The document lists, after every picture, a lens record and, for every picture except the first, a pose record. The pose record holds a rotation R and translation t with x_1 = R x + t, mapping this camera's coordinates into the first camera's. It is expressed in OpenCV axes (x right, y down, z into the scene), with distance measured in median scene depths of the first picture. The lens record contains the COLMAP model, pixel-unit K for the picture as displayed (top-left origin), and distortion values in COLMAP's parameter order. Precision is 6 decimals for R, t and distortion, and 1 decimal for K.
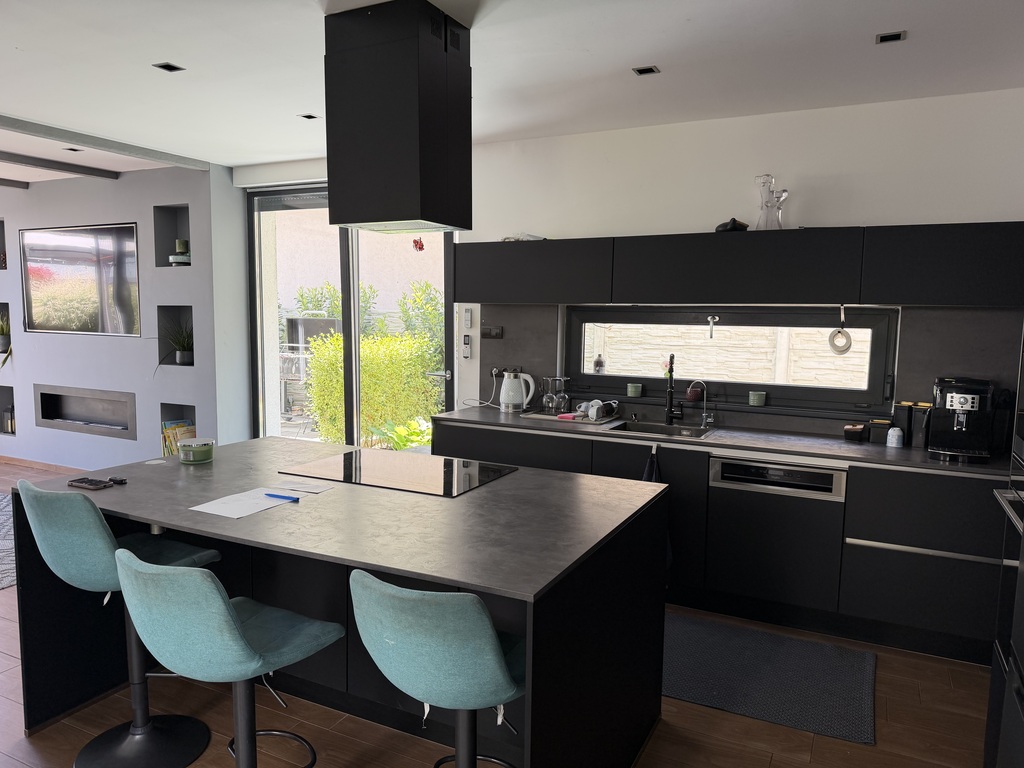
lens RADIAL K [[717.1, 0, 506.8], [0, 717.1, 387.7], [0, 0, 1]] dist [0.010539, -0.021349]
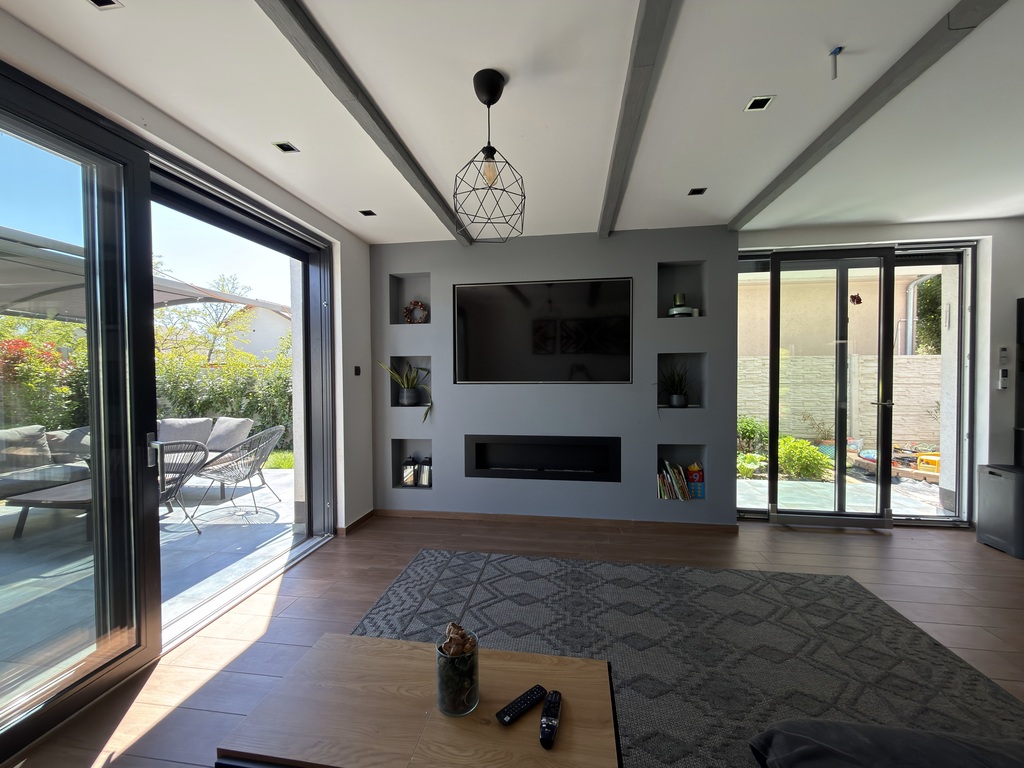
lens RADIAL K [[407.0, 0, 509.6], [0, 407.0, 382.5], [0, 0, 1]] dist [0.000738, 0.000022]
pose [[0.950734, -0.027342, 0.308801, -0.786407], [0.053991, 0.995484, -0.078082, -0.031230], [-0.305272, 0.090907, 0.947916, 0.437222]]
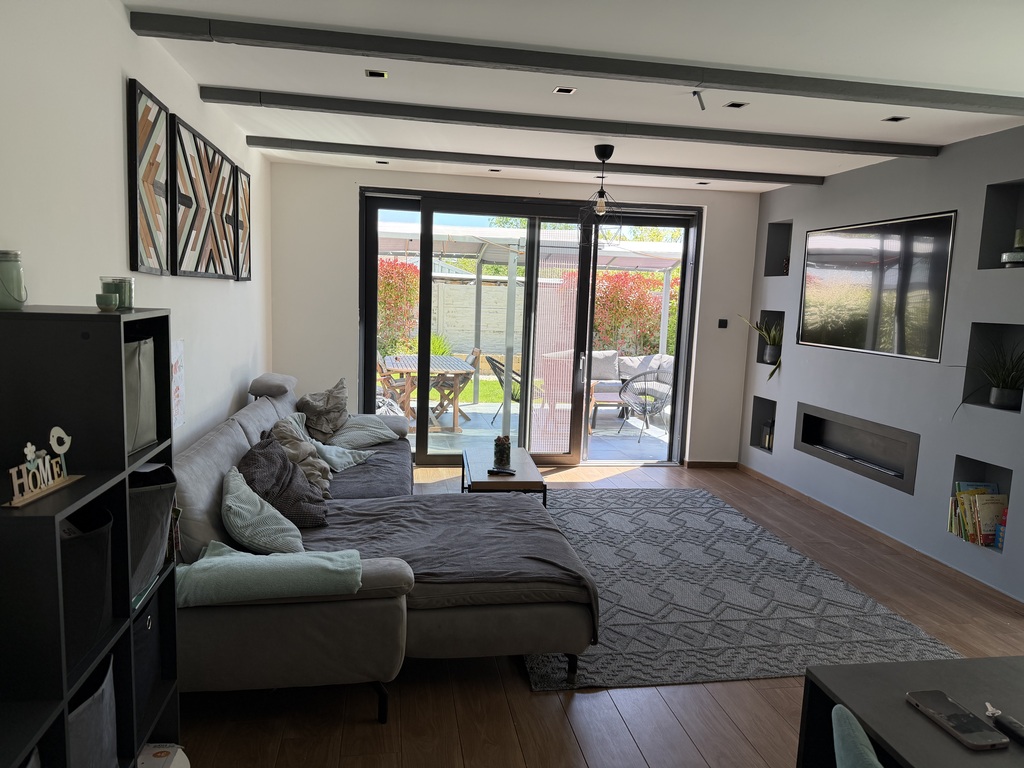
lens RADIAL K [[717.1, 0, 504.3], [0, 717.1, 385.2], [0, 0, 1]] dist [0.010539, -0.021349]
pose [[0.578976, 0.106557, -0.808351, -0.148247], [-0.113981, 0.992266, 0.049163, -0.029277], [0.807338, 0.063673, 0.586644, 0.173304]]
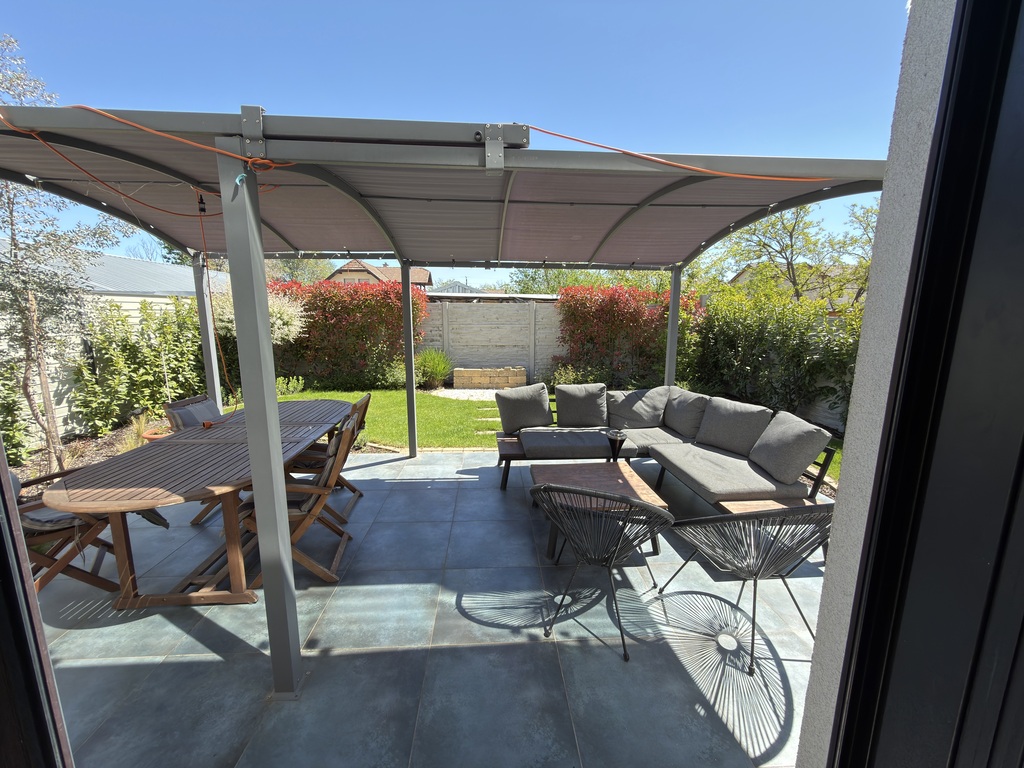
lens RADIAL K [[407.0, 0, 513.5], [0, 407.0, 383.1], [0, 0, 1]] dist [0.000738, 0.000022]
pose [[0.495285, 0.134573, -0.858244, -0.835624], [-0.092713, 0.990475, 0.101803, -0.109227], [0.863769, 0.029149, 0.503044, 0.874812]]
